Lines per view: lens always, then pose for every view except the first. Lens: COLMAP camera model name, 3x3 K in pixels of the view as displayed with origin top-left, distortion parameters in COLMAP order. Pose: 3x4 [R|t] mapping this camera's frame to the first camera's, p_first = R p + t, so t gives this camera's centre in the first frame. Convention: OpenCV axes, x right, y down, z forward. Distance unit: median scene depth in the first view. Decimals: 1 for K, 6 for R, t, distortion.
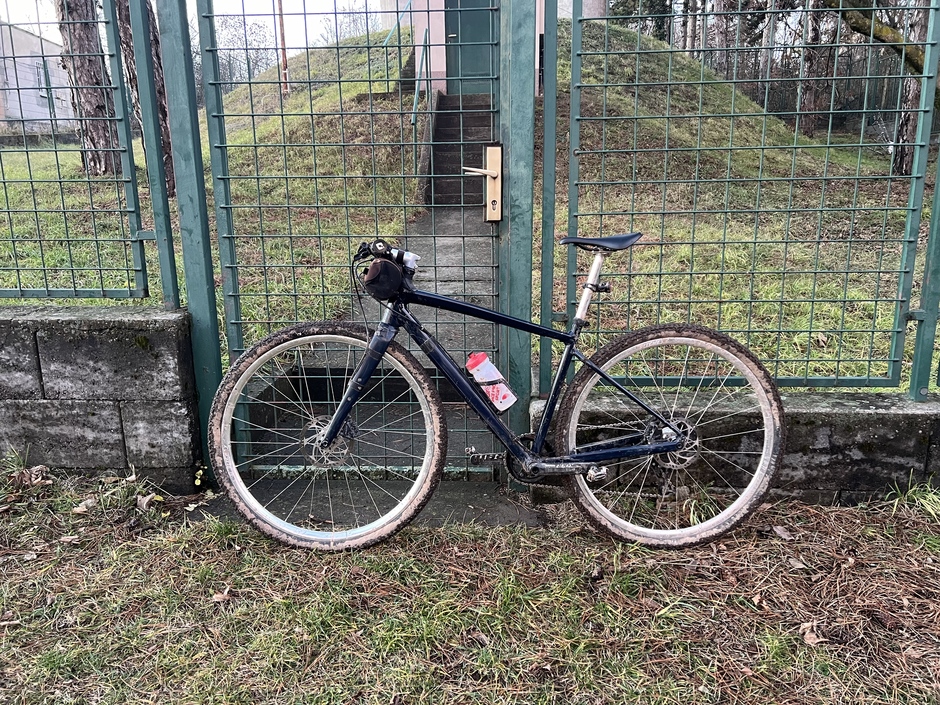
lens RADIAL K [[658.9, 0, 470.3], [0, 658.9, 364.3], [0, 0, 1]] dist [0.031583, -0.032696]
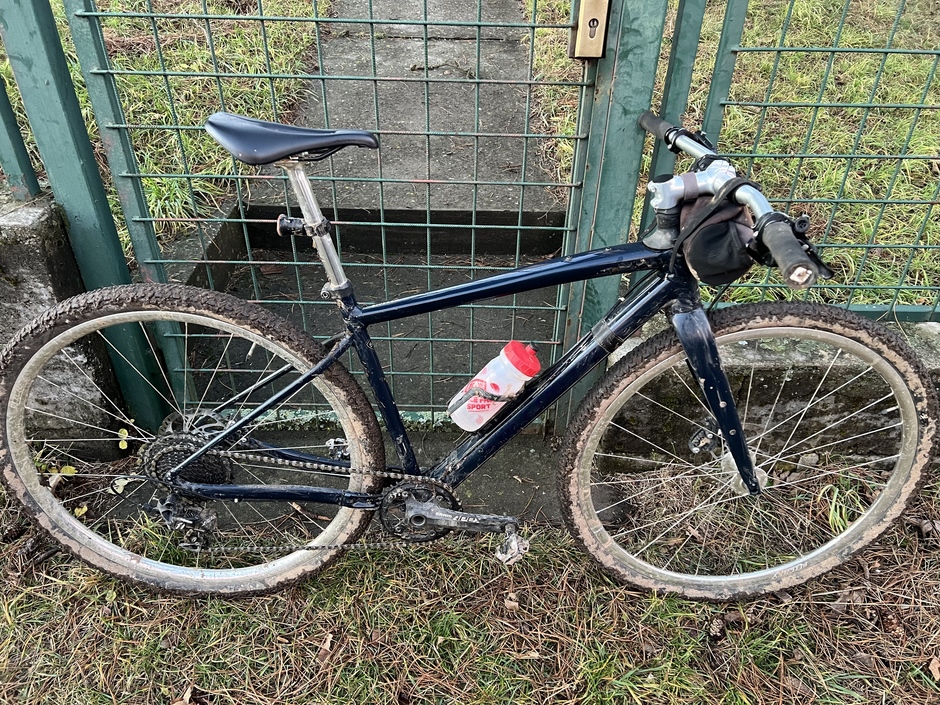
lens RADIAL K [[678.4, 0, 470.0], [0, 678.4, 352.5], [0, 0, 1]] dist [0.010770, -0.001701]
pose [[0.997855, -0.007895, 0.064982, -0.102116], [-0.016167, 0.932225, 0.361517, -0.188953], [-0.063432, -0.361792, 0.930098, 0.378466]]
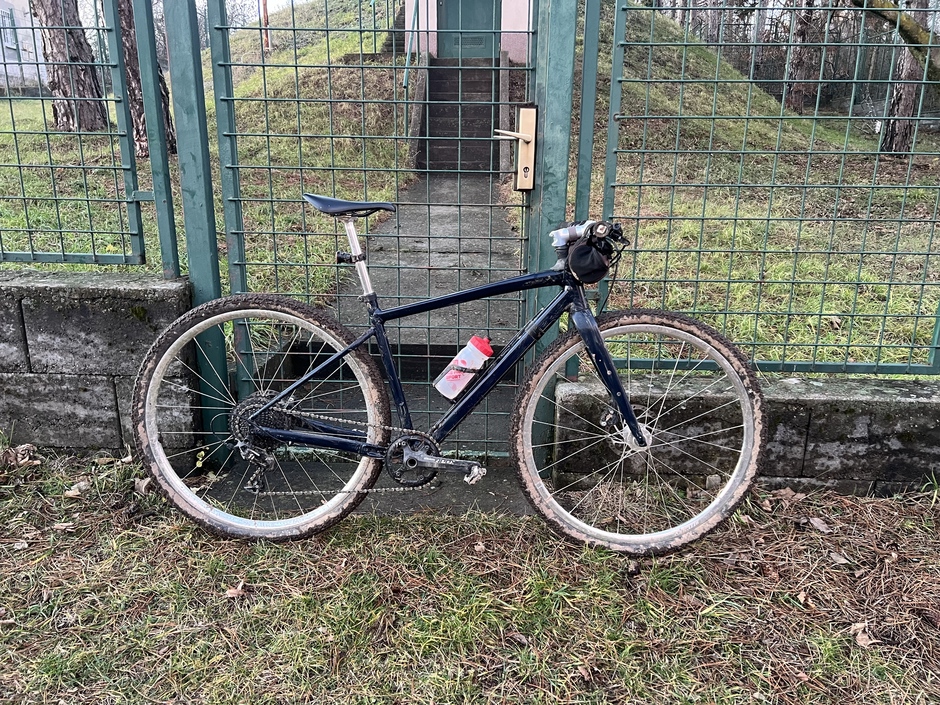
lens RADIAL K [[658.9, 0, 470.3], [0, 658.9, 364.3], [0, 0, 1]] dist [0.031583, -0.032696]
pose [[0.999233, 0.016311, 0.035597, -0.069372], [-0.017817, 0.998942, 0.042390, -0.009828], [-0.034868, -0.042992, 0.998467, 0.063523]]
